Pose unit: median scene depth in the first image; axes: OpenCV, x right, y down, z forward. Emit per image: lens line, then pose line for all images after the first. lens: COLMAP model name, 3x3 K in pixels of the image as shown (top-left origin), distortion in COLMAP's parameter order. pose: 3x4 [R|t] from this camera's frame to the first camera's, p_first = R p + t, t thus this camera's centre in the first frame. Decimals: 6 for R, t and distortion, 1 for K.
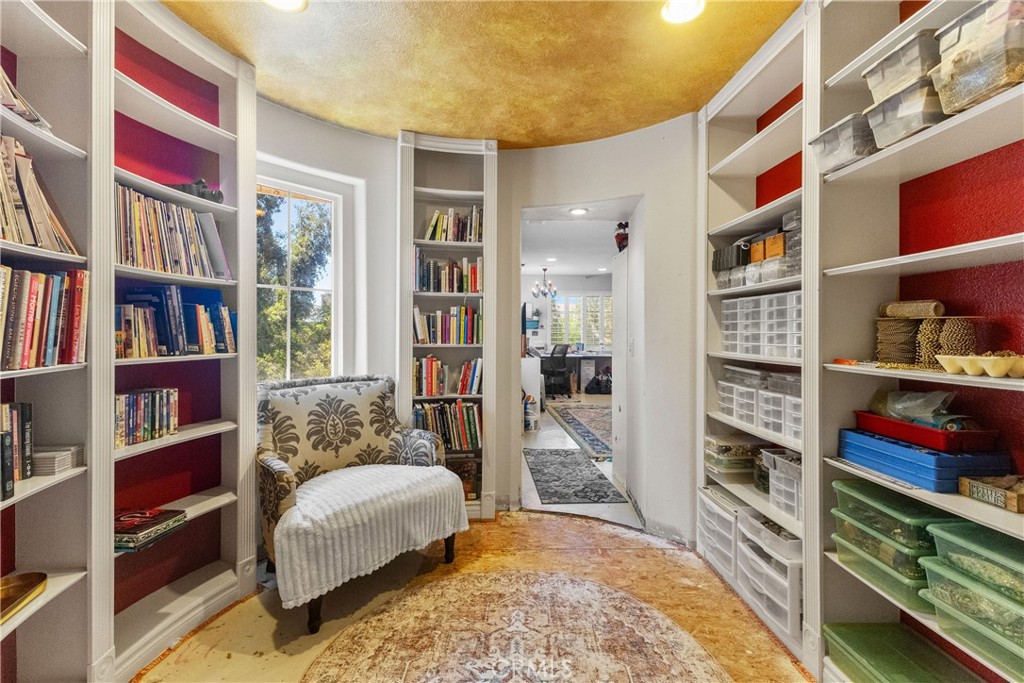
lens RADIAL K [[442.0, 0, 512.7], [0, 442.0, 335.9], [0, 0, 1]] dist [0.014636, 0.001198]
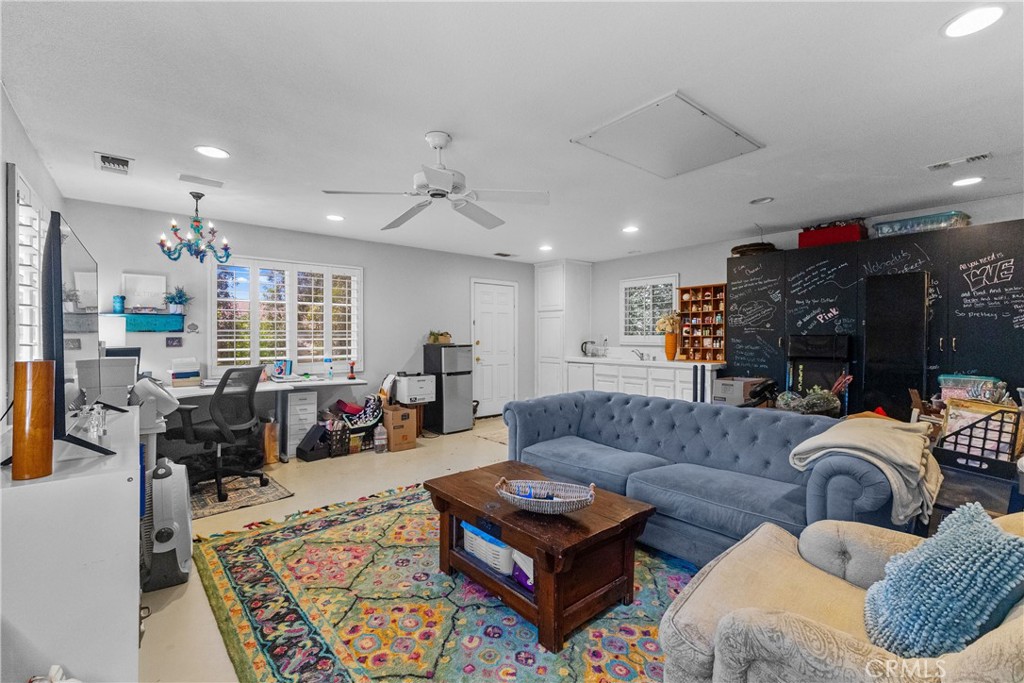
lens RADIAL K [[442.0, 0, 509.6], [0, 442.0, 340.9], [0, 0, 1]] dist [0.014636, 0.001198]
pose [[0.792086, -0.003815, 0.610398, 0.045704], [0.006864, 0.999973, -0.002658, -0.003732], [-0.610371, 0.006295, 0.792091, 0.444412]]
